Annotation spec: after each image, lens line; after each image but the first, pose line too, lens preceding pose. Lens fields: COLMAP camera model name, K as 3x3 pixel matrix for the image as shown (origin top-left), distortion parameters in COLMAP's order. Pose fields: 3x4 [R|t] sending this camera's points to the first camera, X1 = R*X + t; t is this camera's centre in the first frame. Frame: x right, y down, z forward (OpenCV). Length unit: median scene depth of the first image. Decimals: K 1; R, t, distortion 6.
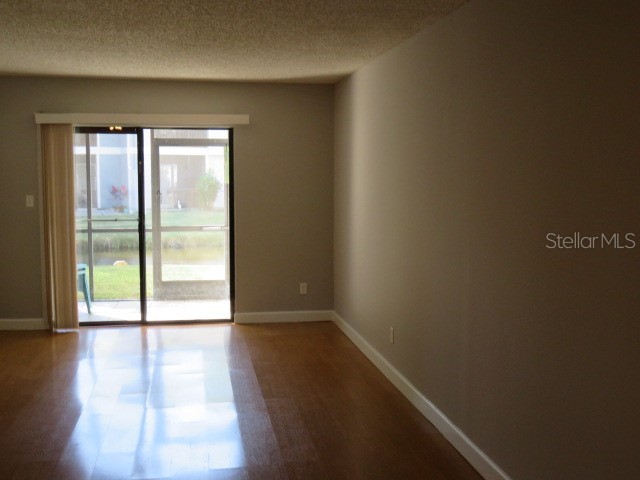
lens RADIAL K [[762.3, 0, 320.0], [0, 762.3, 240.0], [0, 0, 1]] dist [0.015221, 0.006952]
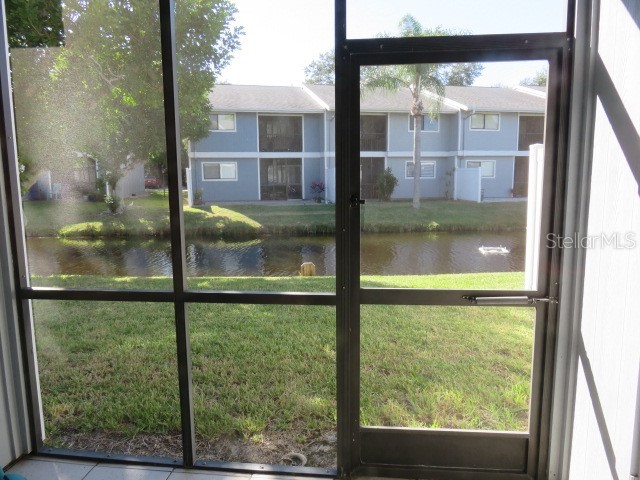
lens RADIAL K [[477.9, 0, 320.0], [0, 477.9, 240.0], [0, 0, 1]] dist [-0.005242, -0.000561]
pose [[0.965115, 0.026391, -0.260494, -0.047949], [-0.013139, 0.998535, 0.052485, -0.015429], [0.261497, -0.047231, 0.964048, 0.221366]]
